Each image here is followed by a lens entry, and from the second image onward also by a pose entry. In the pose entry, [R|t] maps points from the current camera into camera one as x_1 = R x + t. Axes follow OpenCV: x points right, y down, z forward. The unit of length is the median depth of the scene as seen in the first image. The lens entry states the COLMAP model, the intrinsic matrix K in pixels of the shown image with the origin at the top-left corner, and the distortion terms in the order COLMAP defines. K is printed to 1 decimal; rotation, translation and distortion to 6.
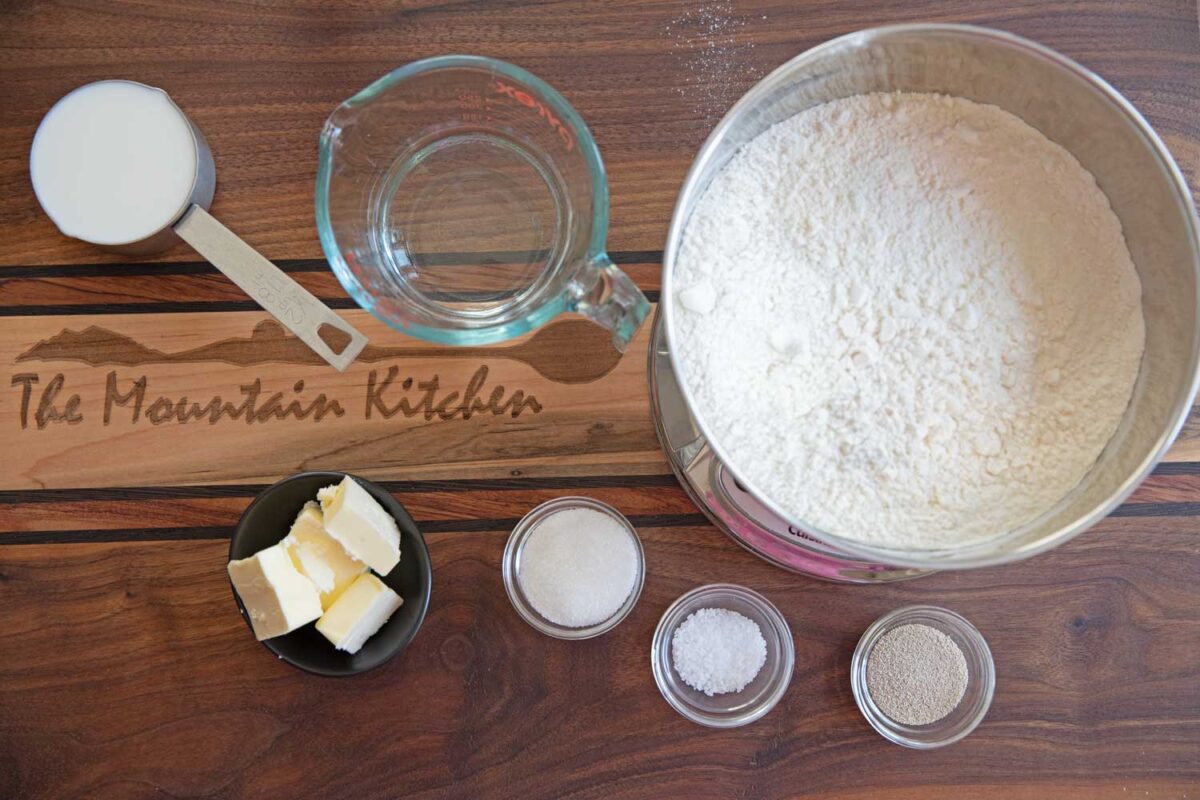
lens RADIAL K [[1505.8, 0, 600.0], [0, 1505.8, 400.0], [0, 0, 1]] dist [0.017393, -0.001632]
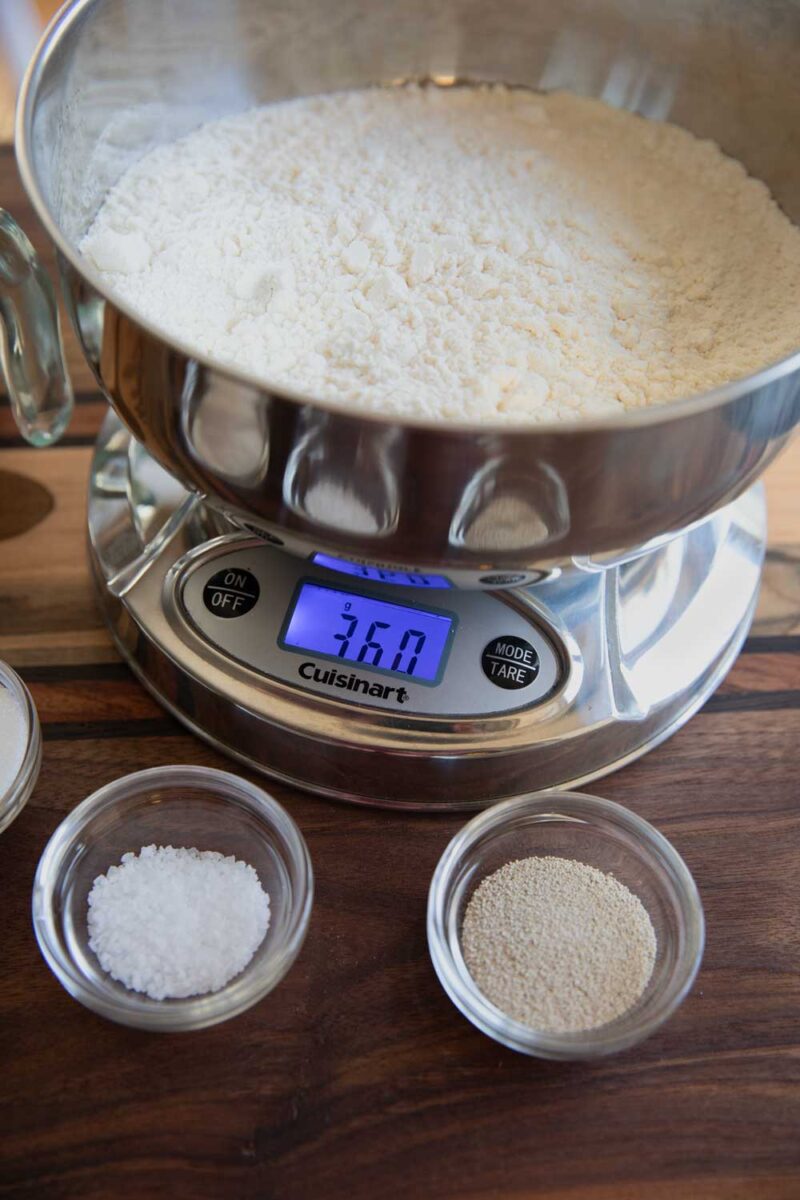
lens RADIAL K [[1462.8, 0, 400.0], [0, 1462.8, 600.0], [0, 0, 1]] dist [-0.016177, -0.025604]
pose [[0.998630, -0.026740, 0.044972, 0.136360], [0.046737, 0.842270, -0.537026, 0.351843], [-0.023519, 0.538392, 0.842366, 0.512813]]
